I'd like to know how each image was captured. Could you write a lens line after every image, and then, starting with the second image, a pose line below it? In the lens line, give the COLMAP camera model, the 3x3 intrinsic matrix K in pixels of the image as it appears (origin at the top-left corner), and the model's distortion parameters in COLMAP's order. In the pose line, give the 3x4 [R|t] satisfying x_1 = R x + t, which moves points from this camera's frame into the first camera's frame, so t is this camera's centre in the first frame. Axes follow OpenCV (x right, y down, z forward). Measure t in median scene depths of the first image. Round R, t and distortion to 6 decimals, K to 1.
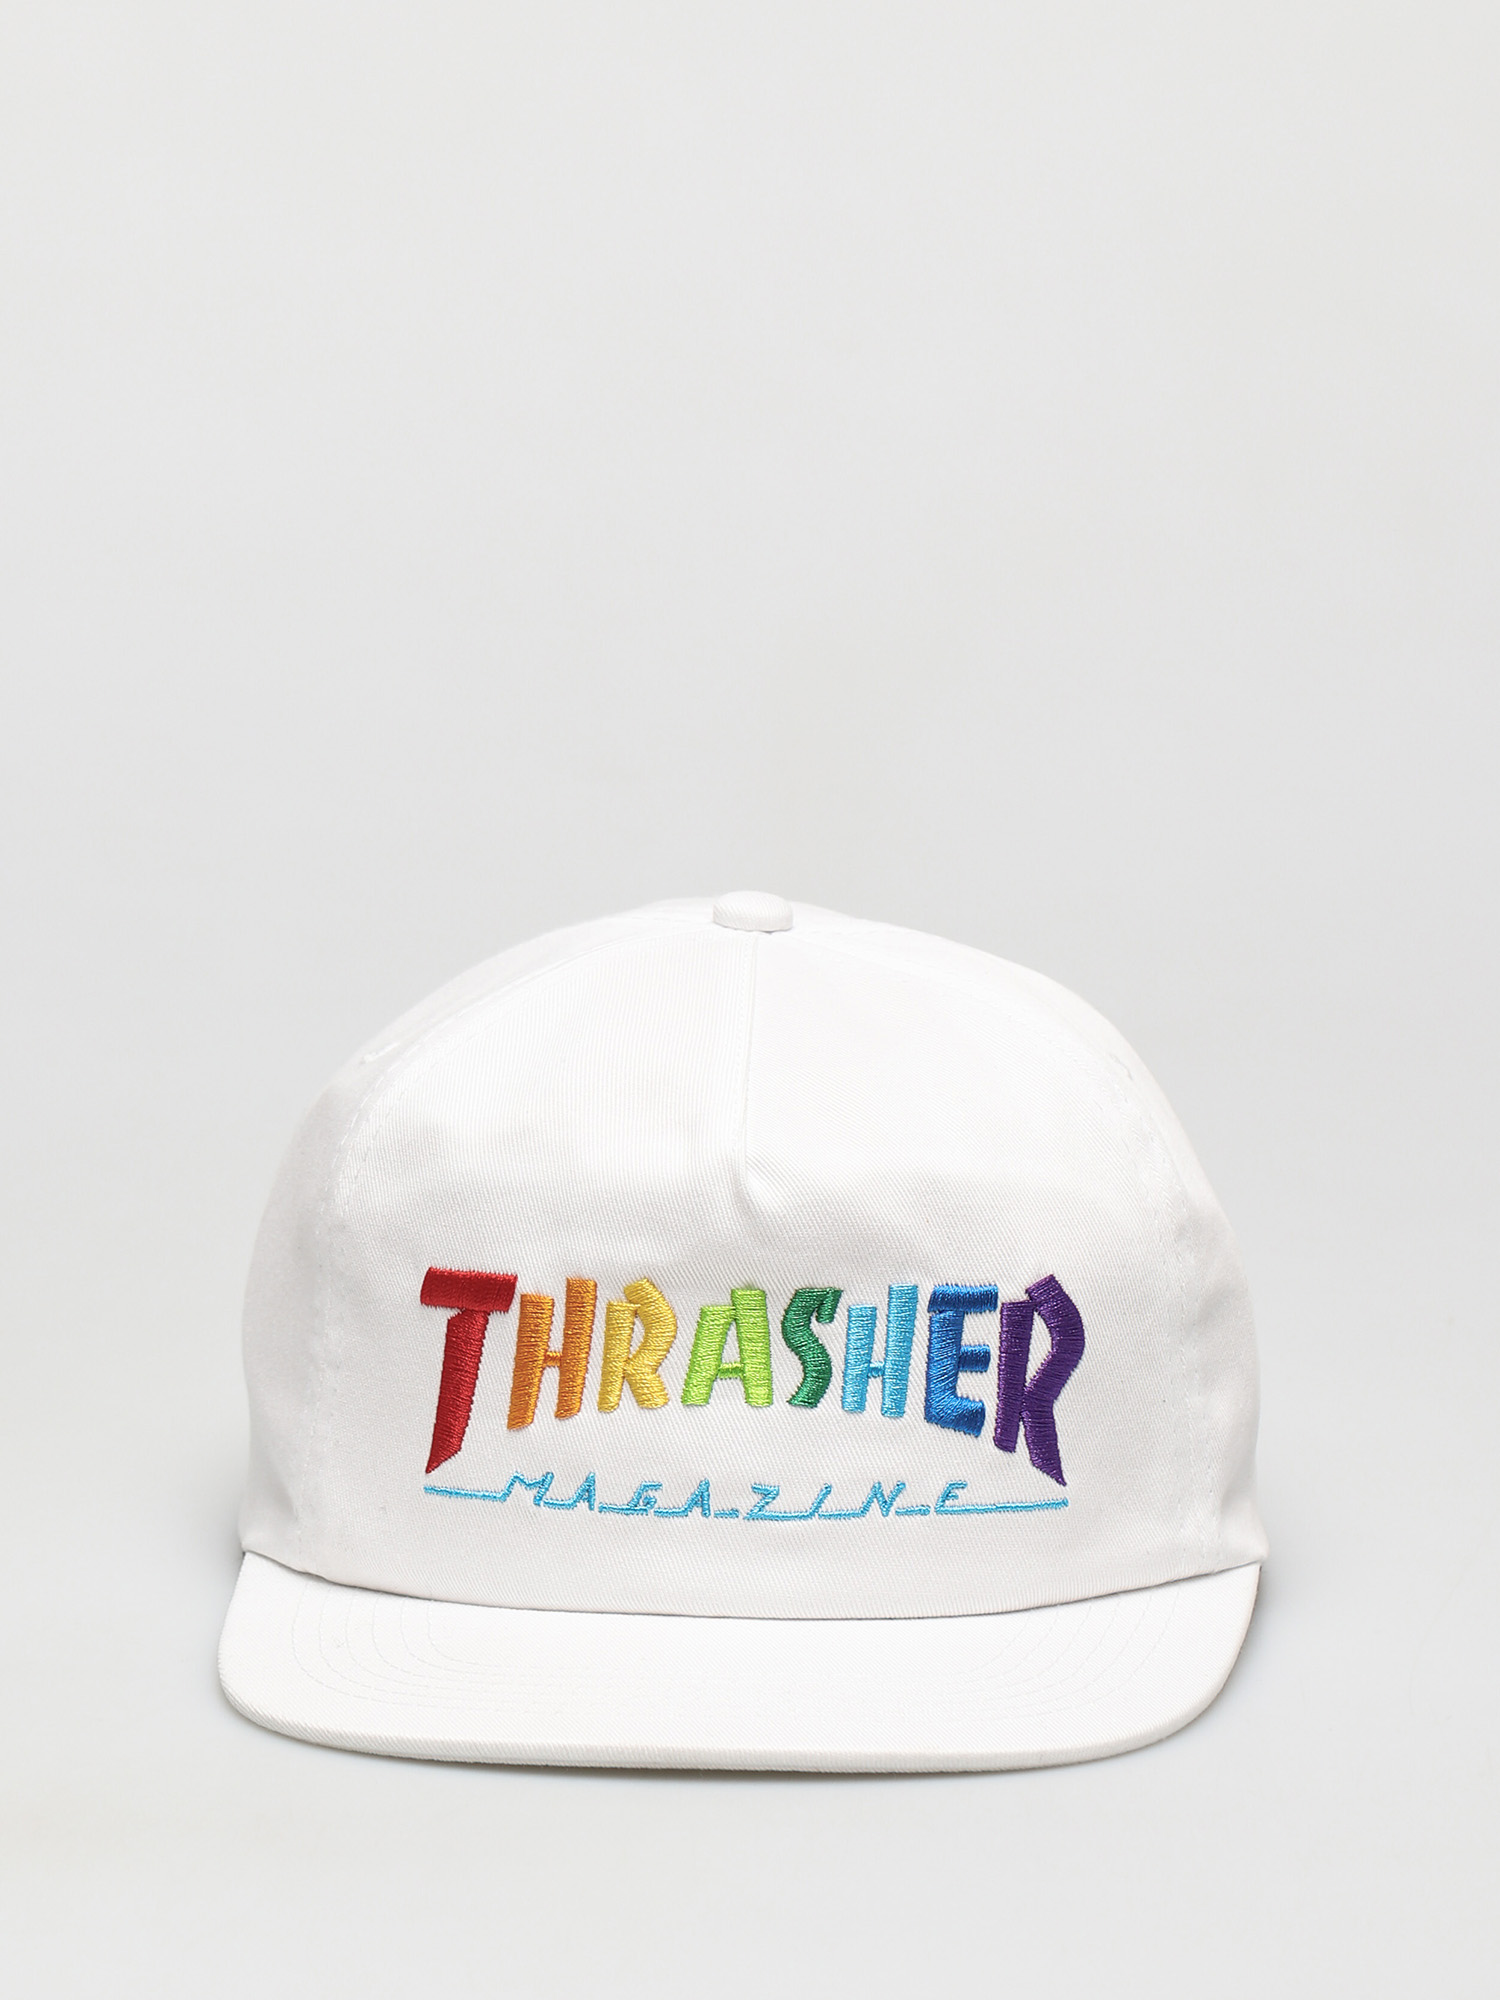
lens RADIAL K [[7144.1, 0, 750.0], [0, 7144.1, 1000.0], [0, 0, 1]] dist [-0.254382, -1.300609]
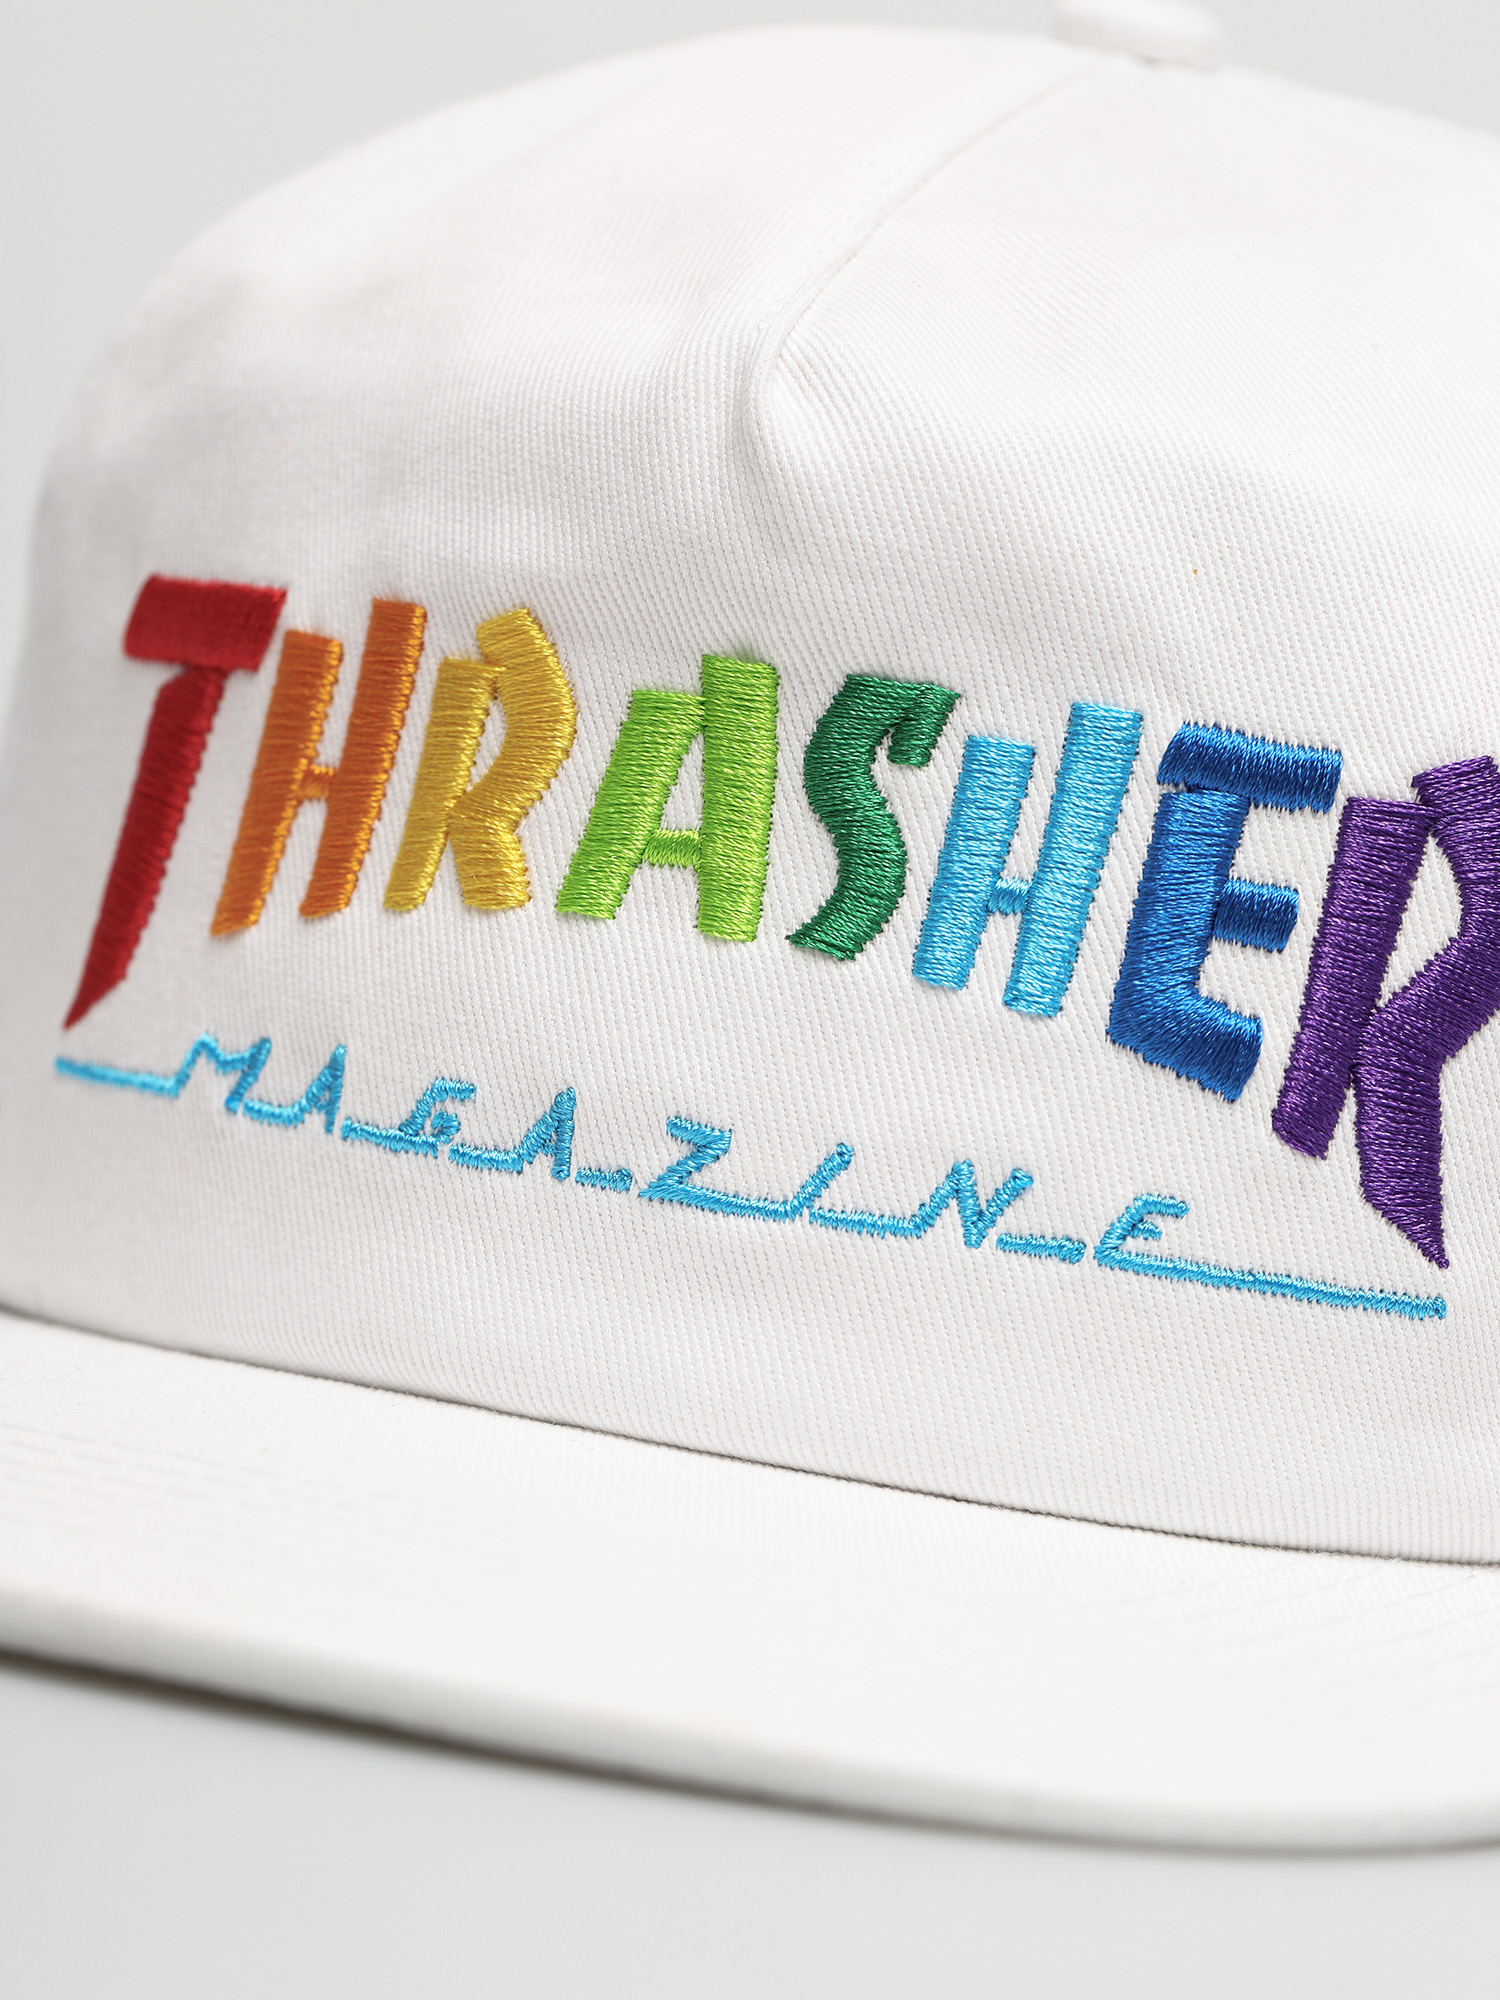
lens RADIAL K [[7144.1, 0, 750.0], [0, 7144.1, 1000.0], [0, 0, 1]] dist [-0.254382, -1.300609]
pose [[0.947565, 0.144448, -0.285054, 0.122907], [-0.167624, 0.984112, -0.058521, 0.084615], [0.272072, 0.103234, 0.956723, 0.596817]]
